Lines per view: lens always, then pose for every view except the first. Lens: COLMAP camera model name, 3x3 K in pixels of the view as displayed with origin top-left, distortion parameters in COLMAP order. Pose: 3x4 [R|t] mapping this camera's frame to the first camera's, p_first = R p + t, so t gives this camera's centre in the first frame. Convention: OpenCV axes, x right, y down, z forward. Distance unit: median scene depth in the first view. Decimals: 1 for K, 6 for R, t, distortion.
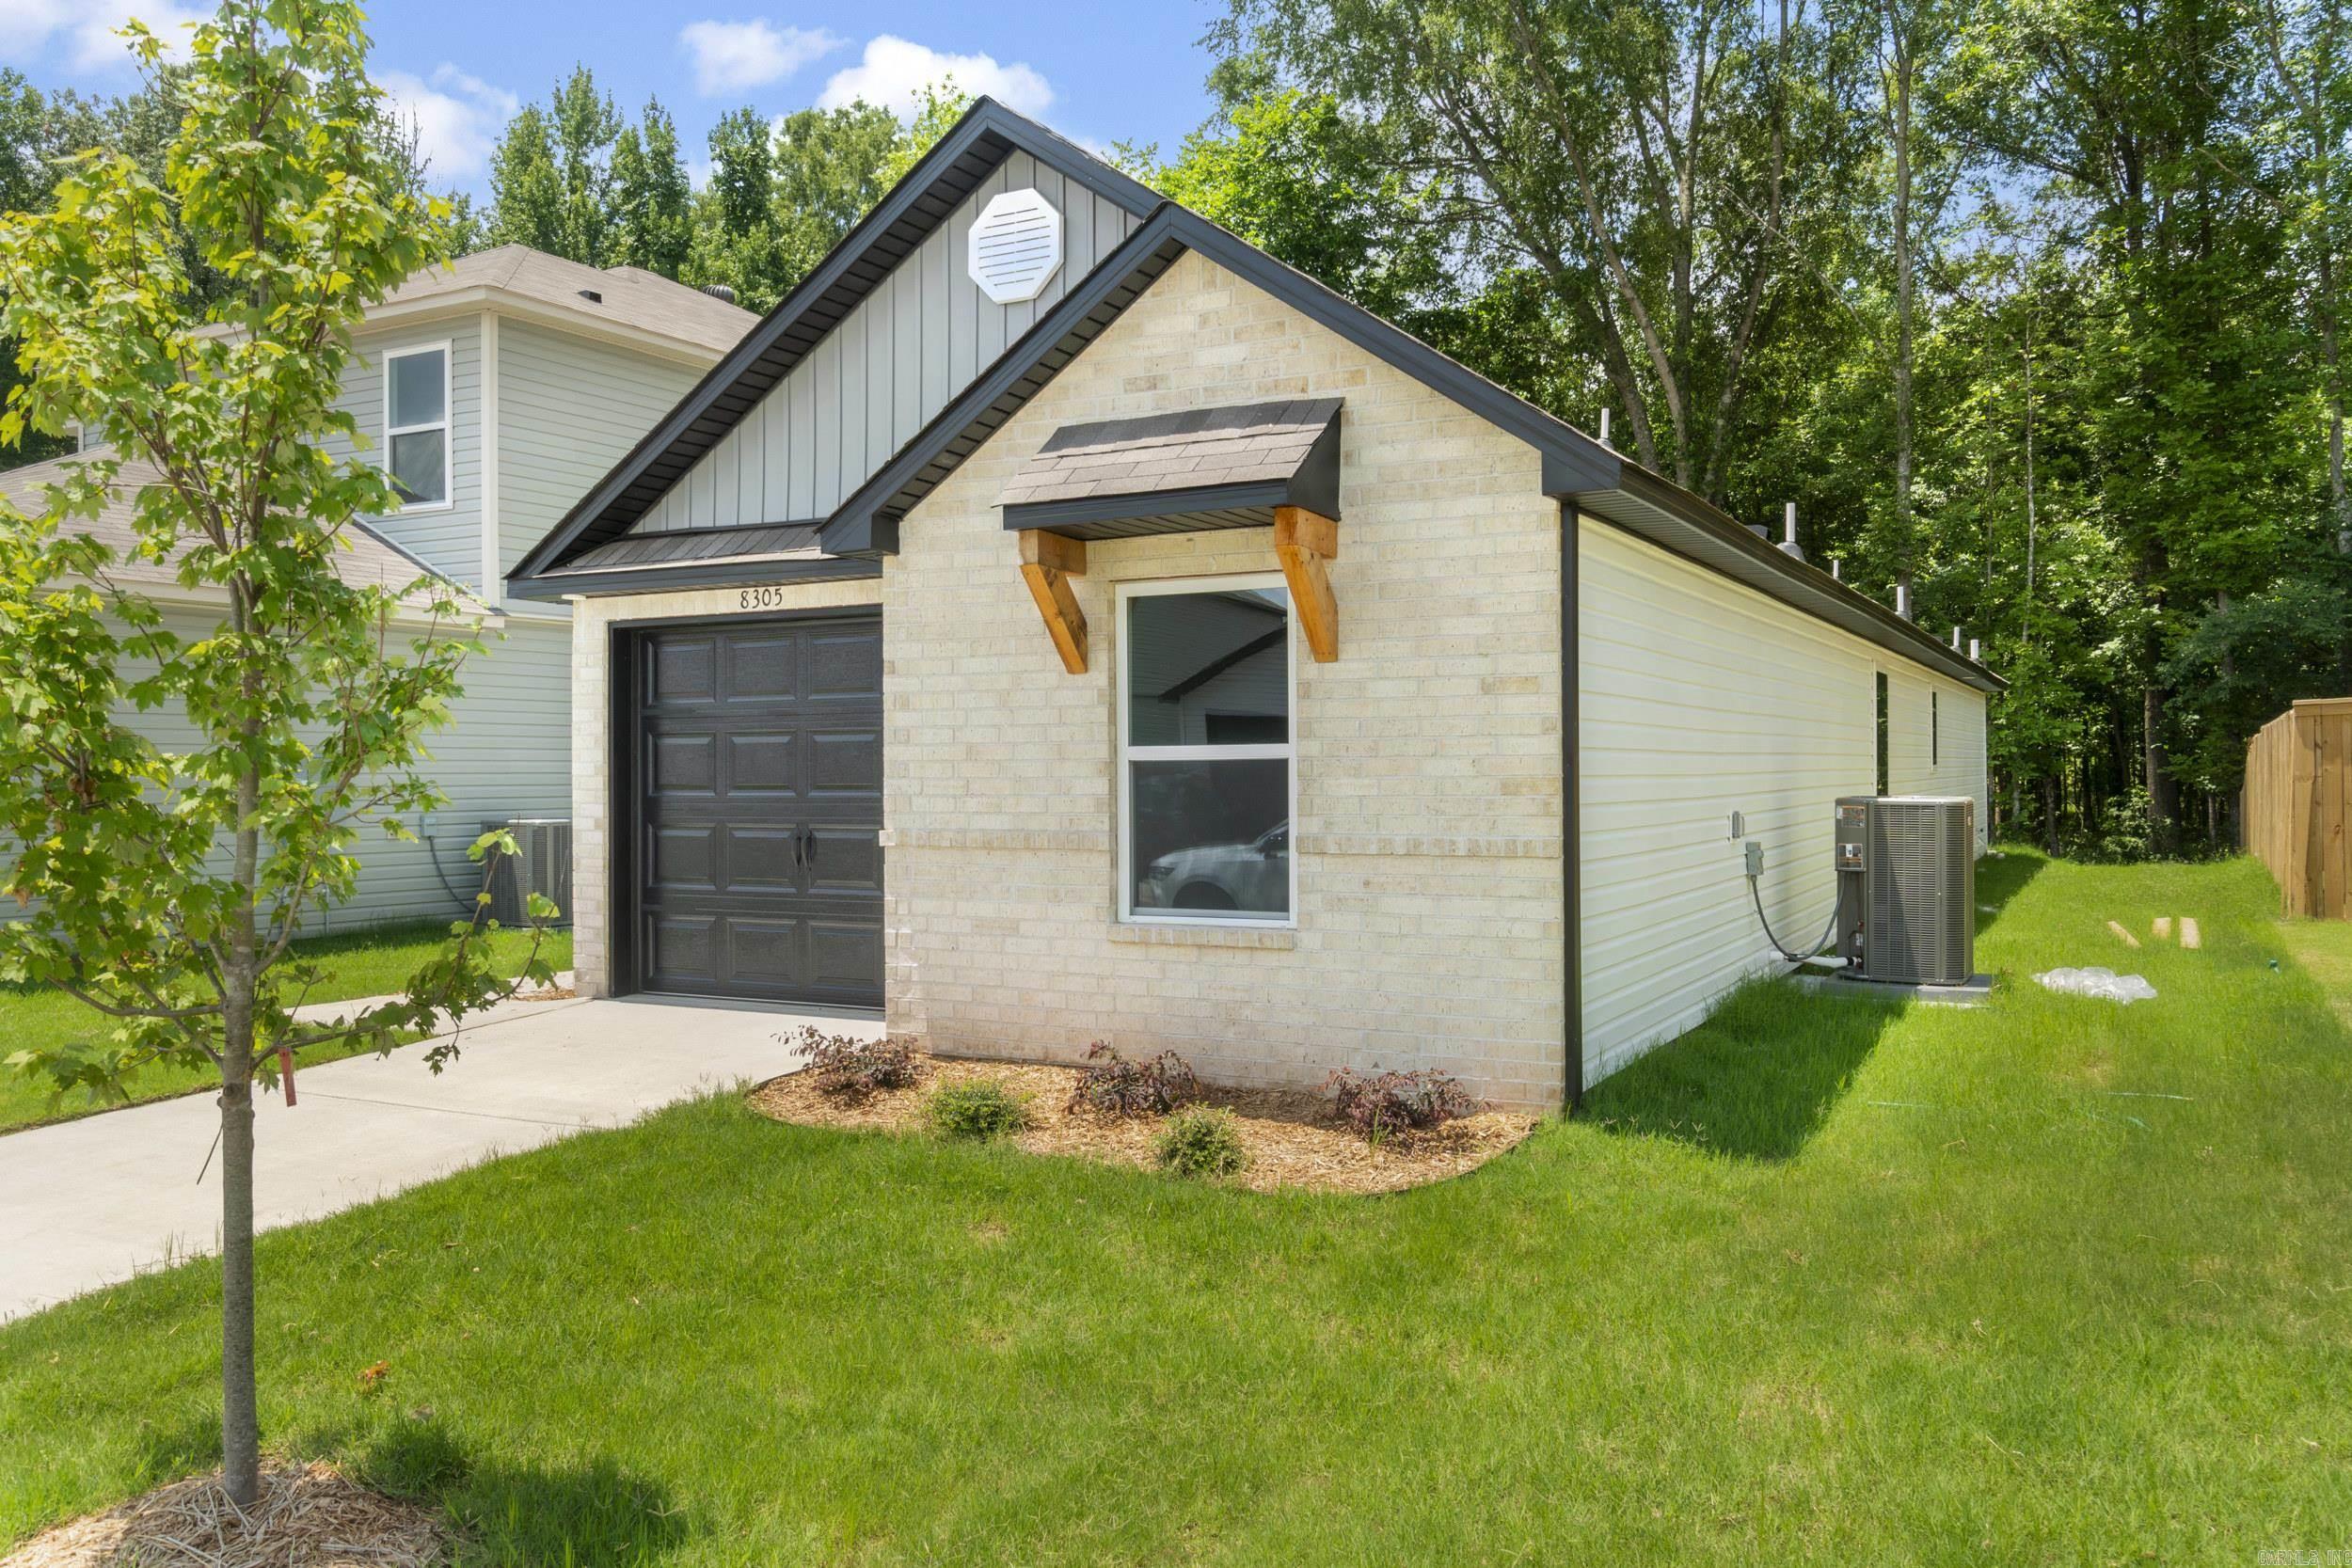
lens RADIAL K [[1819.2, 0, 1173.3], [0, 1819.2, 779.6], [0, 0, 1]] dist [-0.000522, -0.000559]
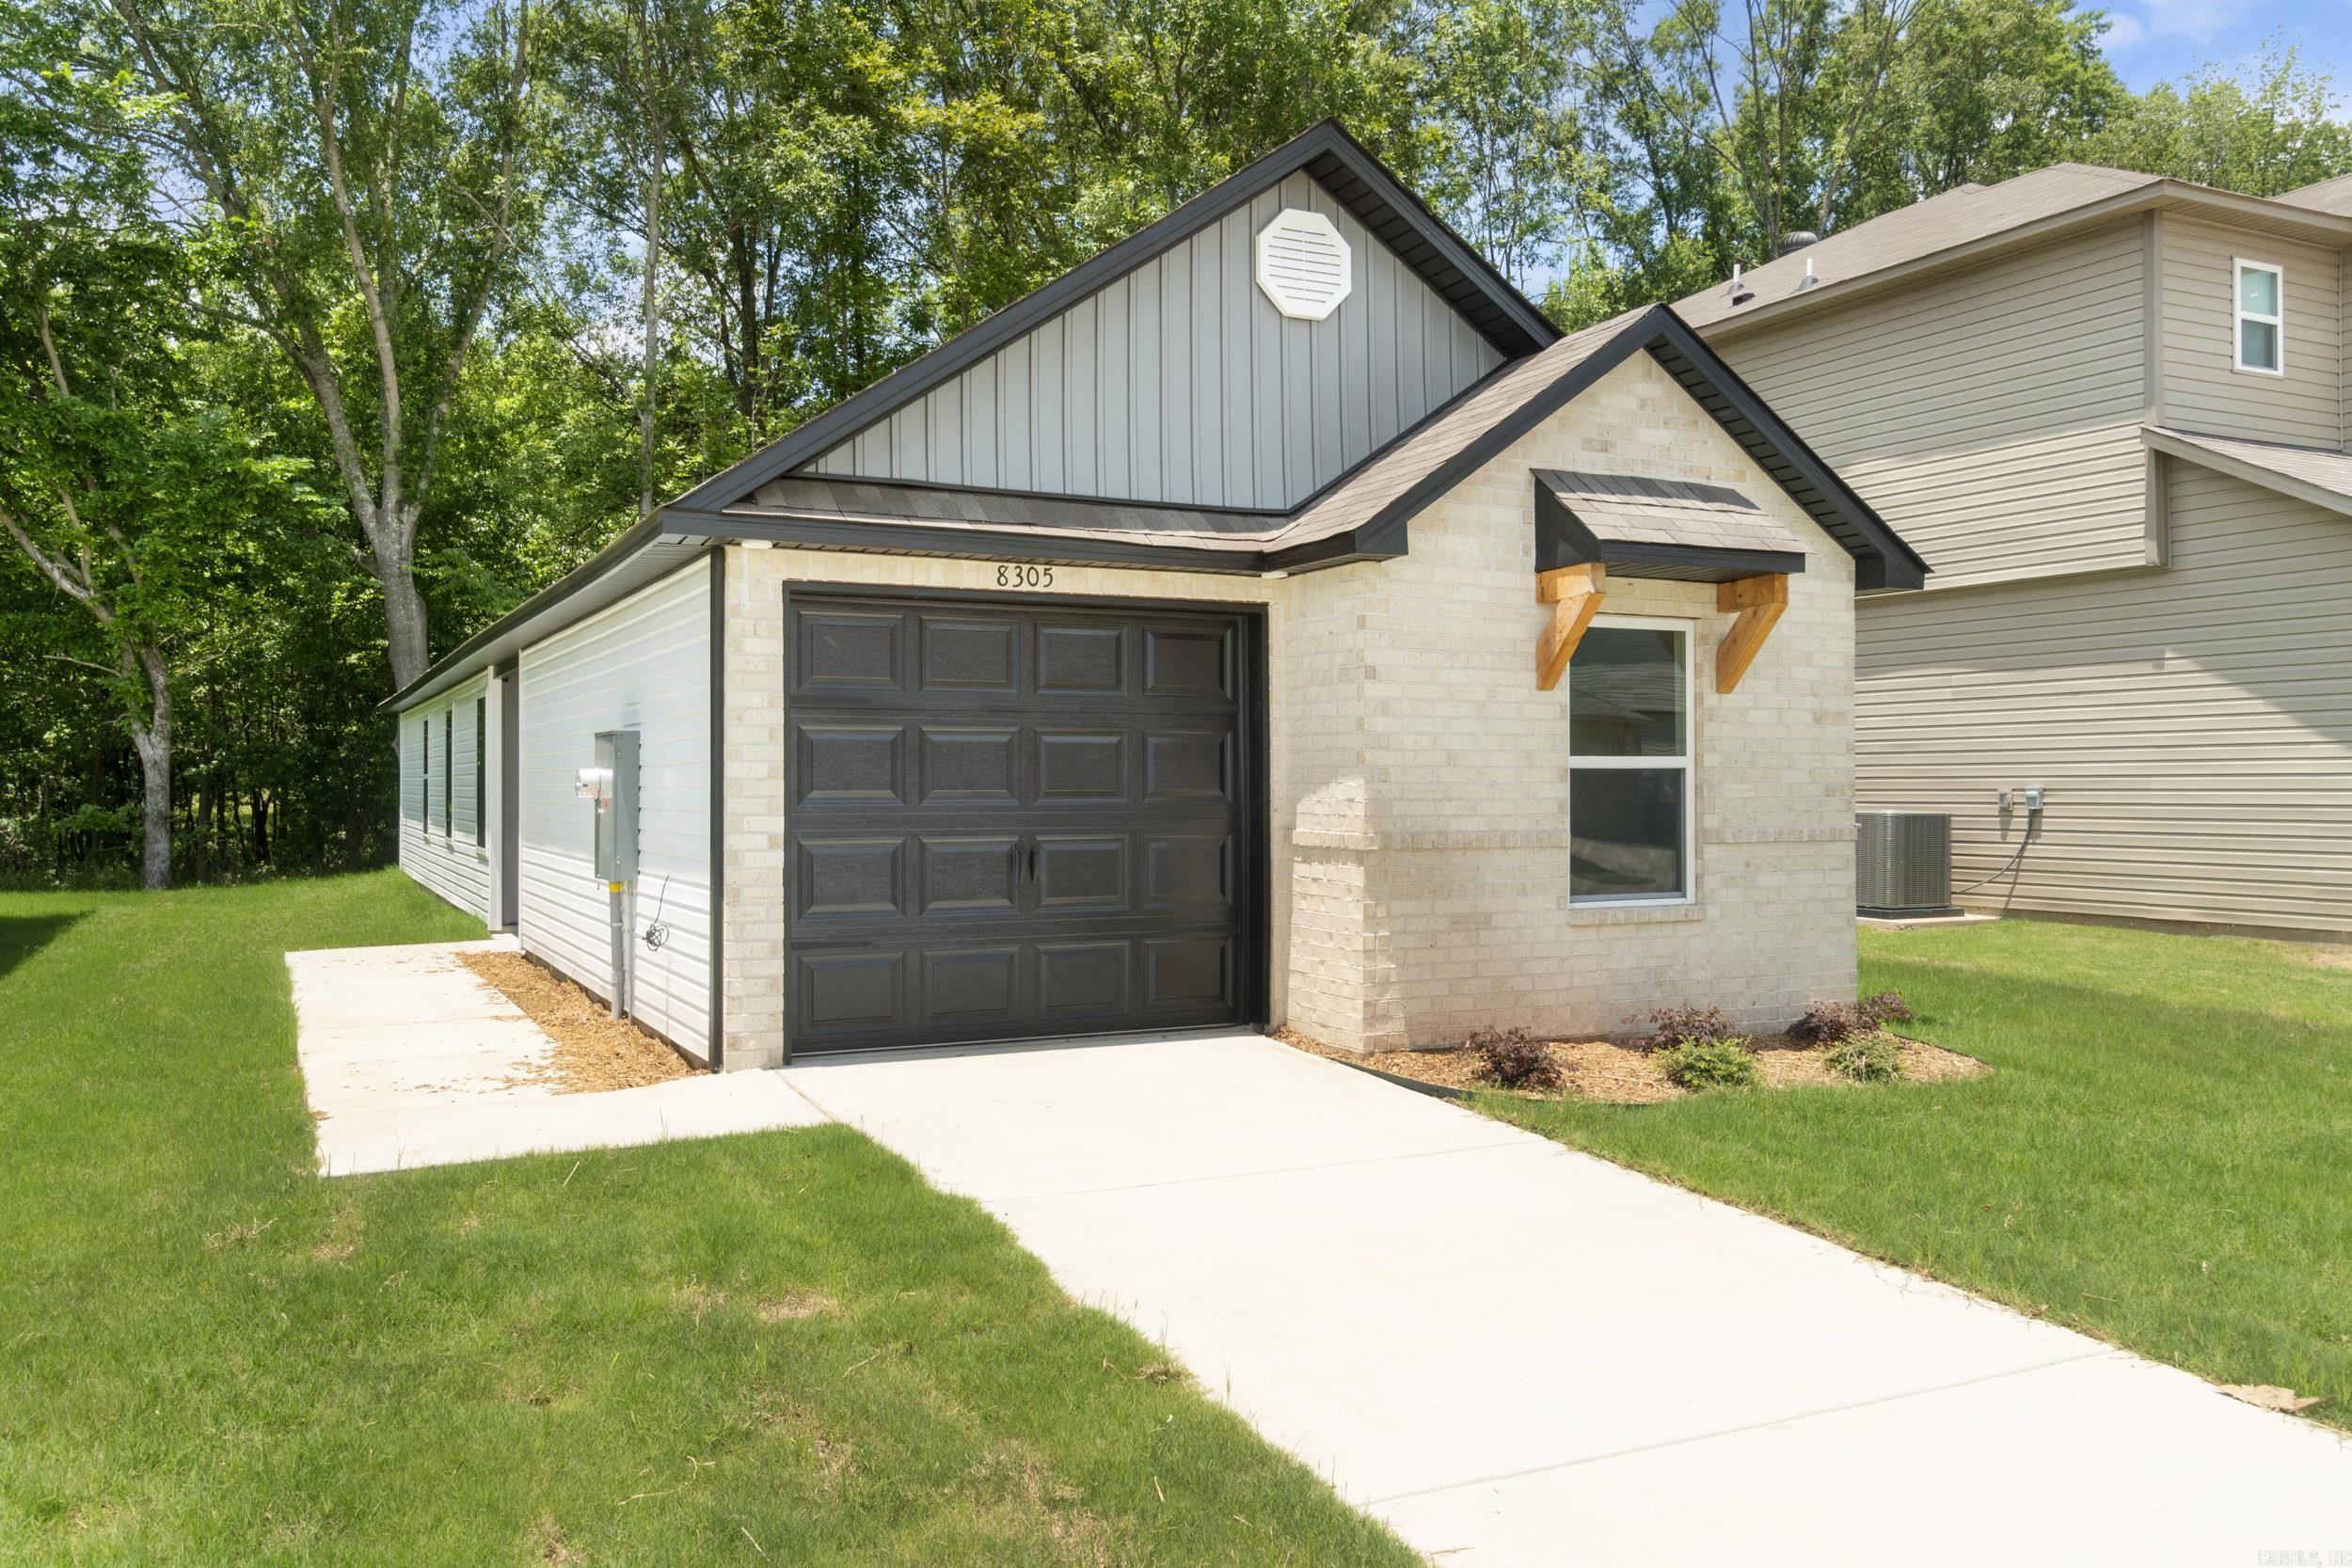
lens RADIAL K [[1819.2, 0, 1174.2], [0, 1819.2, 785.6], [0, 0, 1]] dist [-0.000522, -0.000559]
pose [[0.575793, 0.005573, 0.817577, -1.105492], [0.000559, 0.999974, -0.007211, 0.008511], [-0.817595, 0.004609, 0.575775, 0.540734]]
